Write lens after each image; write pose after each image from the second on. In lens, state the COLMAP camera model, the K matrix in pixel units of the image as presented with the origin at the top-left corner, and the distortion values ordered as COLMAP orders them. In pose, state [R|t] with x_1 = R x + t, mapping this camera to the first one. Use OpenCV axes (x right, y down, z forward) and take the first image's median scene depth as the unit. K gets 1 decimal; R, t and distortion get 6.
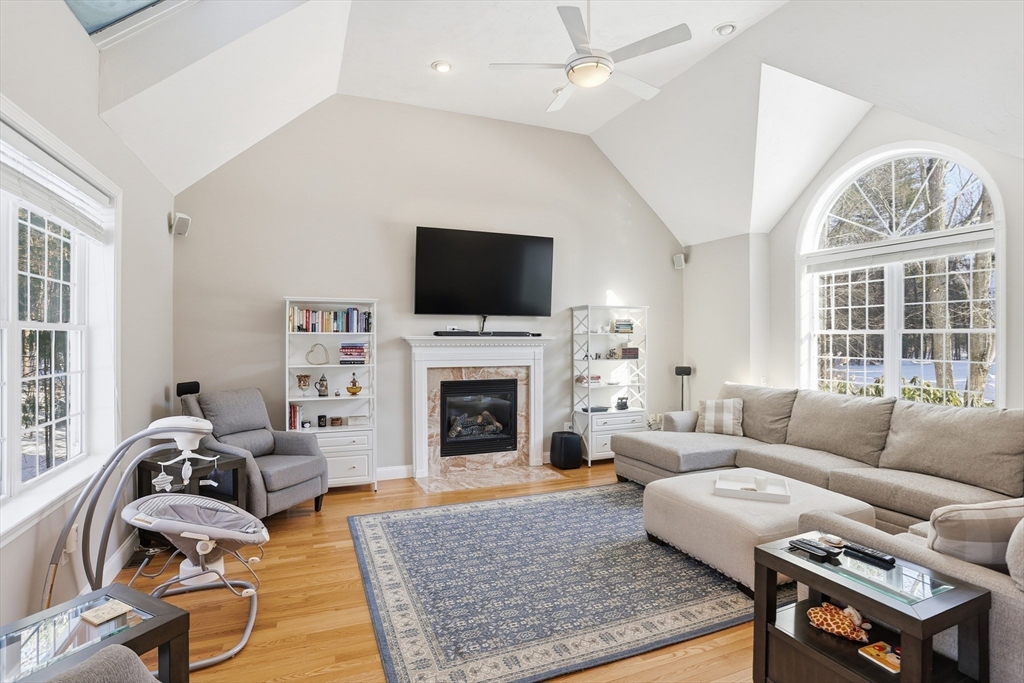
lens RADIAL K [[506.7, 0, 506.6], [0, 506.7, 340.9], [0, 0, 1]] dist [-0.032001, 0.011460]
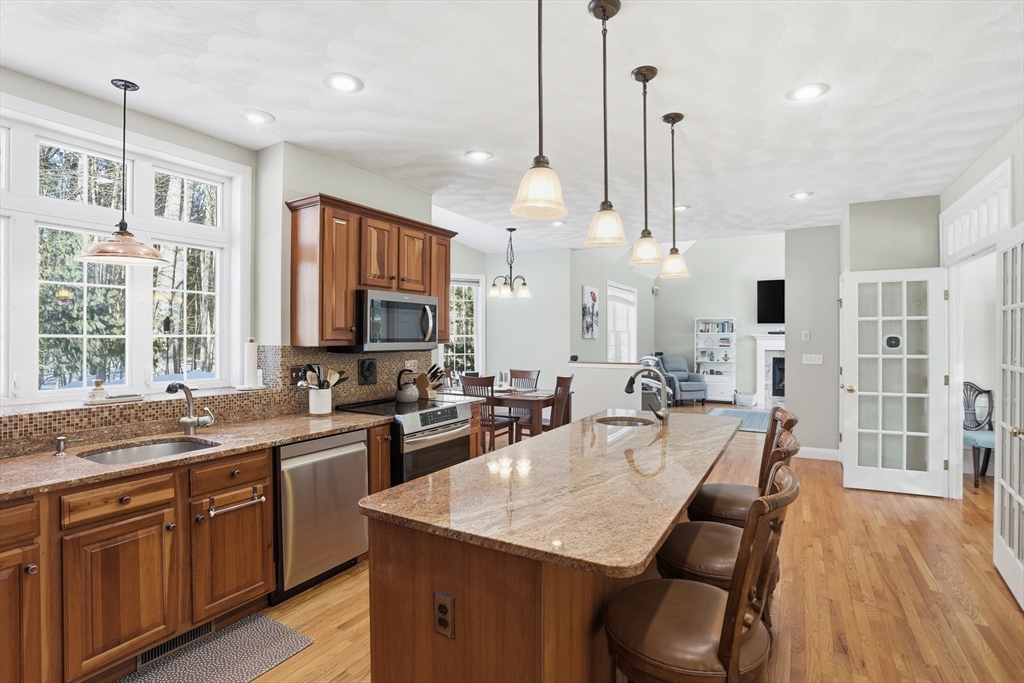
lens RADIAL K [[506.7, 0, 507.6], [0, 506.7, 337.7], [0, 0, 1]] dist [-0.032001, 0.011460]
pose [[0.611763, 0.003511, -0.791033, 0.937317], [-0.005951, 0.999982, -0.000164, 0.012571], [0.791019, 0.004808, 0.611773, -1.203924]]
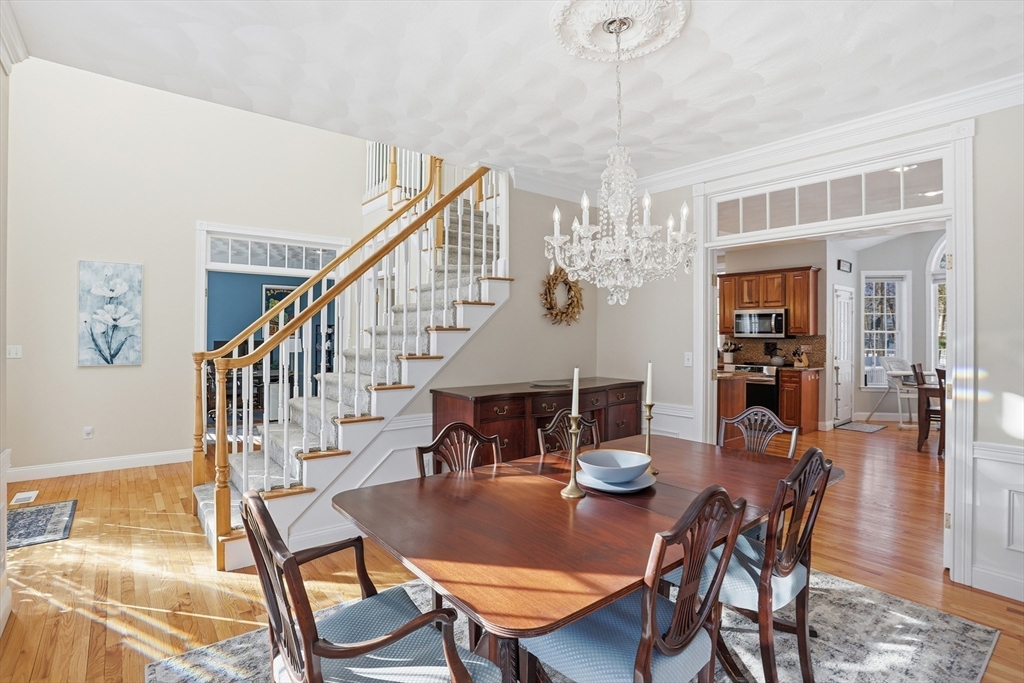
lens RADIAL K [[506.7, 0, 528.4], [0, 506.7, 332.5], [0, 0, 1]] dist [-0.032001, 0.011460]
pose [[-0.957179, -0.008113, -0.289384, 1.396083], [-0.008856, 0.999960, 0.001256, 0.022763], [0.289362, 0.003765, -0.957212, 0.599404]]
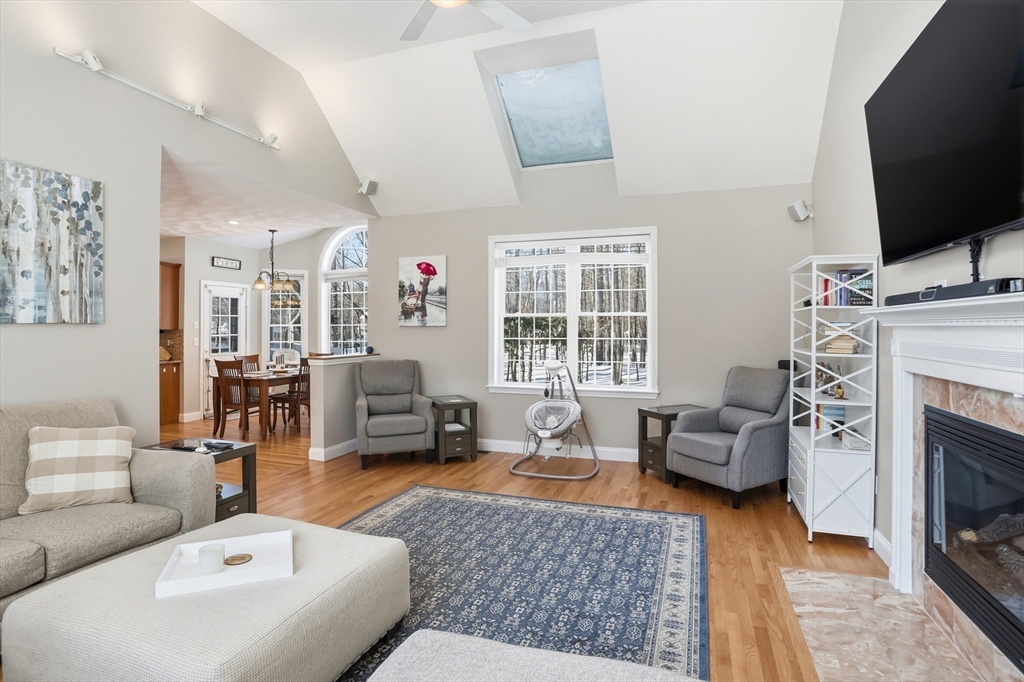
lens RADIAL K [[506.7, 0, 507.8], [0, 506.7, 337.1], [0, 0, 1]] dist [-0.032001, 0.011460]
pose [[-0.655123, 0.011292, -0.755438, 0.542422], [-0.003716, 0.999828, 0.018167, 0.017040], [0.755513, 0.014709, -0.654969, 1.229186]]
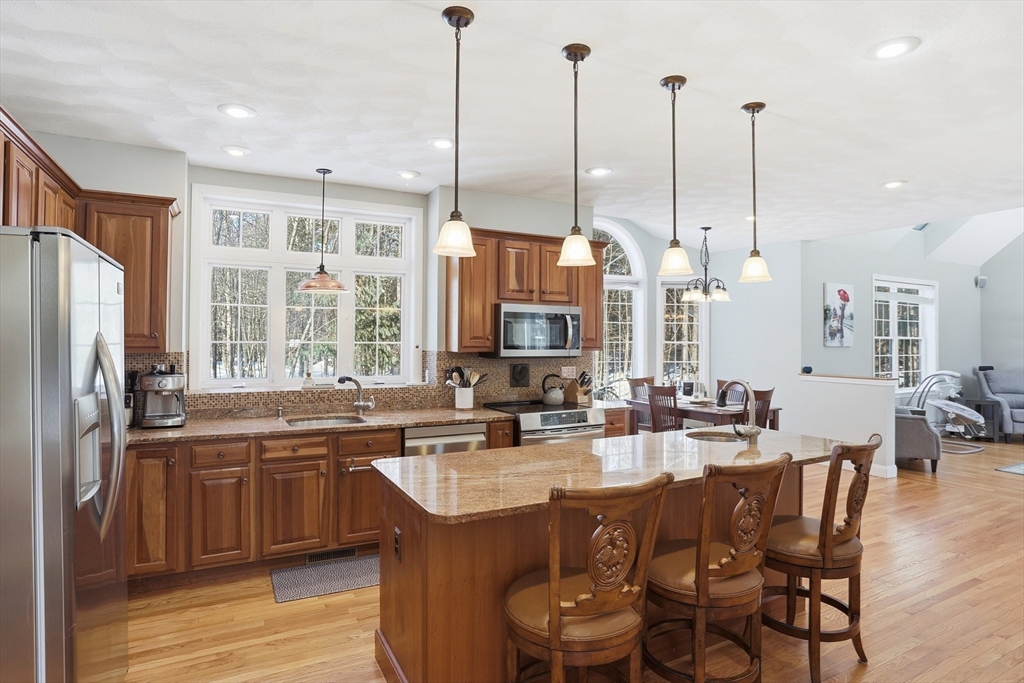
lens RADIAL K [[552.6, 0, 512.3], [0, 552.6, 335.6], [0, 0, 1]] dist [-0.041873, 0.015819]
pose [[0.113184, -0.007532, -0.993546, 1.167169], [-0.011045, 0.999900, -0.008839, 0.005371], [0.993513, 0.011974, 0.113089, -0.987498]]
